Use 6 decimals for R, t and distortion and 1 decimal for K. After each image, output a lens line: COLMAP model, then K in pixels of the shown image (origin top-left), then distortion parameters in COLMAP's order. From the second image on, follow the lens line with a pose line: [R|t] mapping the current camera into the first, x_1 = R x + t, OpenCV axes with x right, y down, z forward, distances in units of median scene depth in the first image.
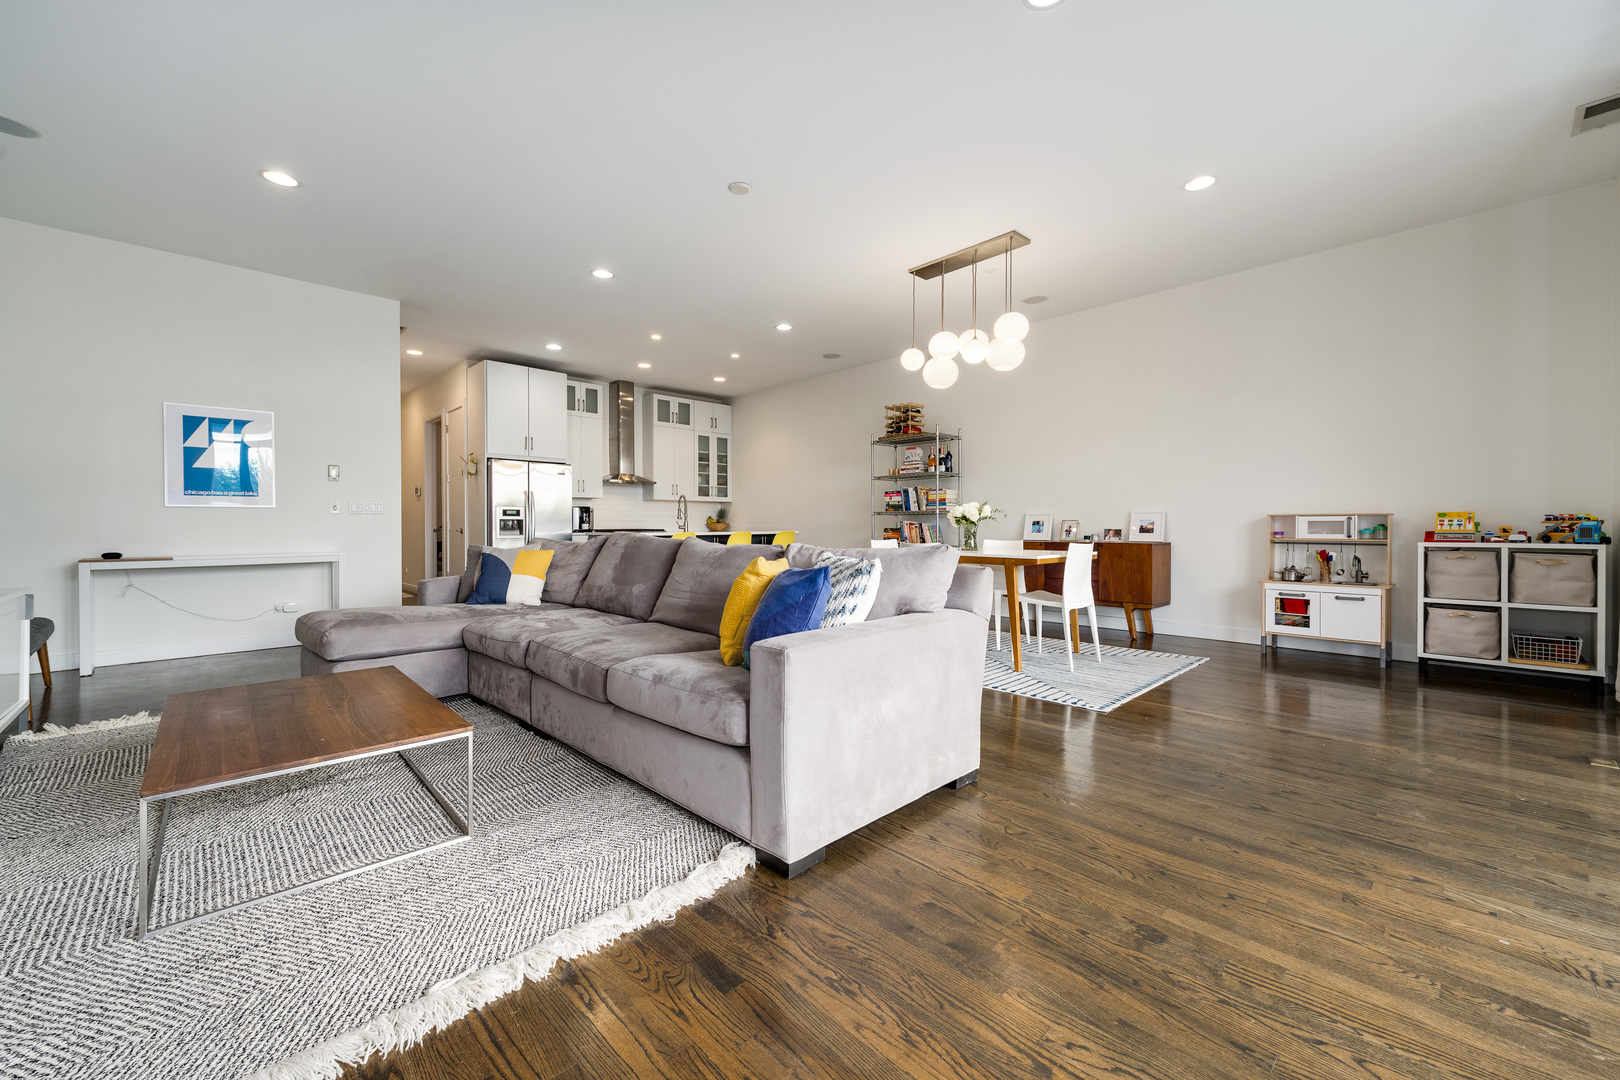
lens RADIAL K [[639.7, 0, 782.8], [0, 639.7, 524.8], [0, 0, 1]] dist [0.006361, -0.000693]
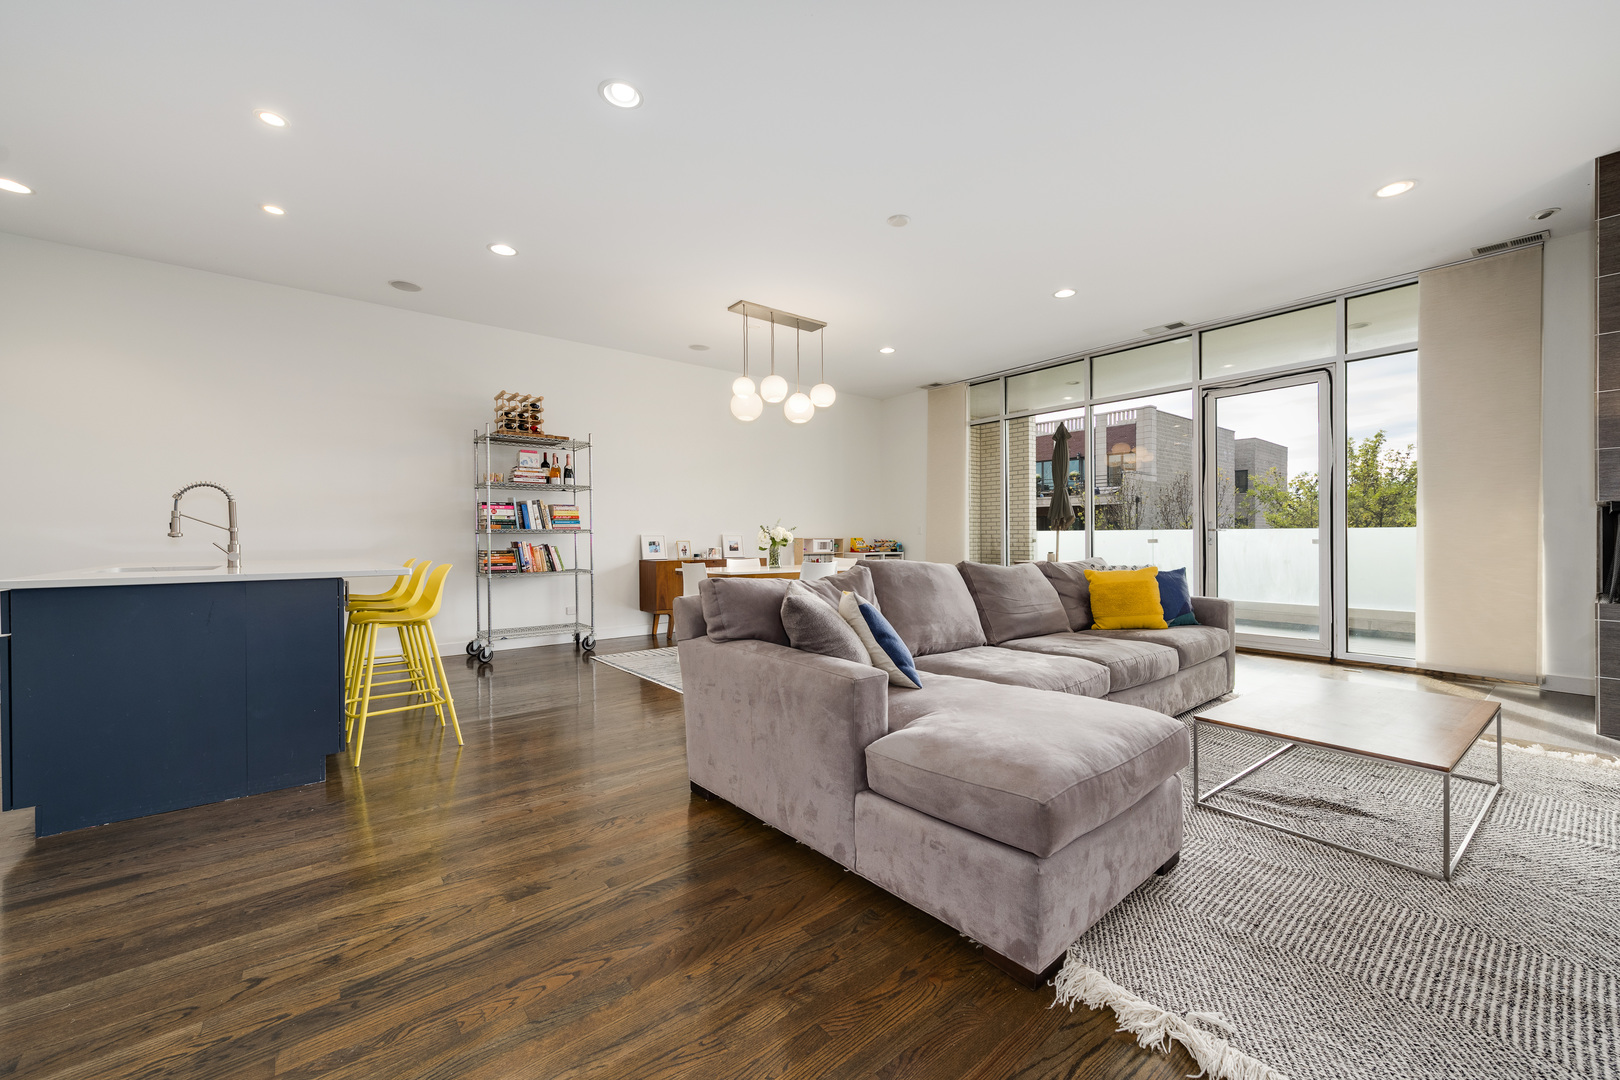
lens RADIAL K [[639.7, 0, 827.2], [0, 639.7, 546.8], [0, 0, 1]] dist [0.006361, -0.000693]
pose [[0.040536, -0.011247, 0.999115, -0.590030], [0.000157, 0.999937, 0.011250, -0.008037], [-0.999178, -0.000299, 0.040535, 0.581811]]
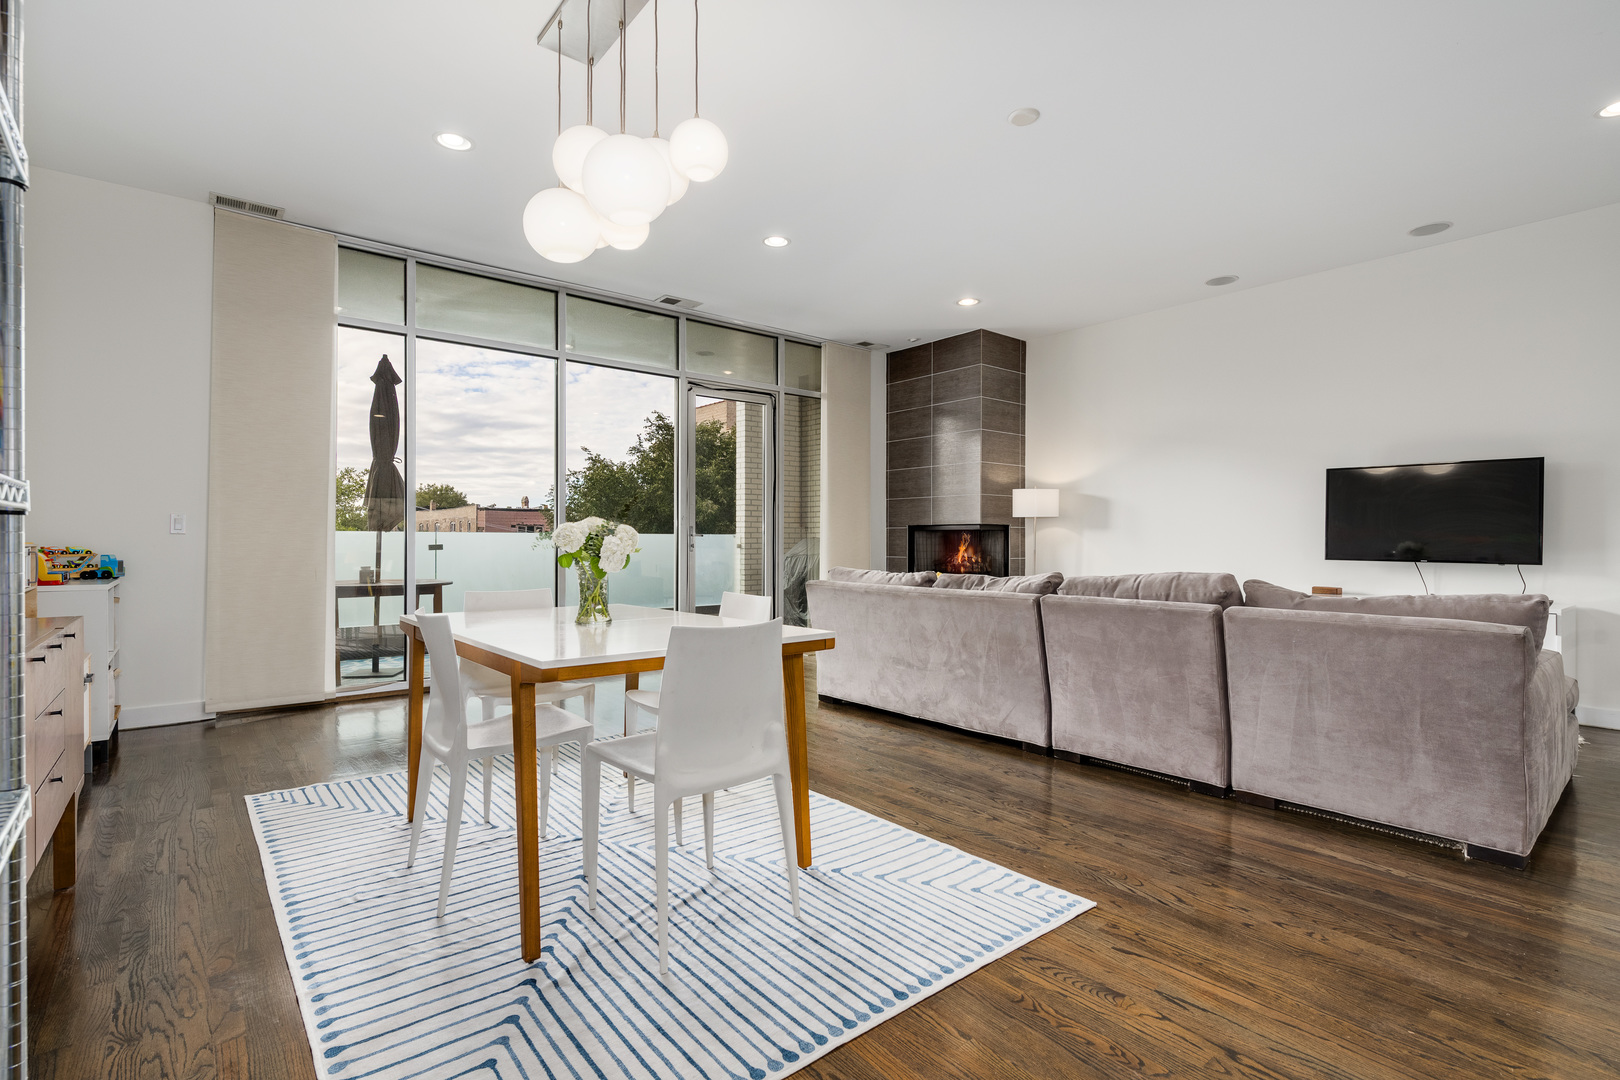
lens RADIAL K [[778.1, 0, 797.4], [0, 778.1, 544.8], [0, 0, 1]] dist [0.004685, -0.001517]
pose [[-0.998407, -0.000244, 0.056421, 0.080022], [-0.000047, 0.999994, 0.003493, -0.012460], [-0.056421, 0.003485, -0.998401, 1.044941]]
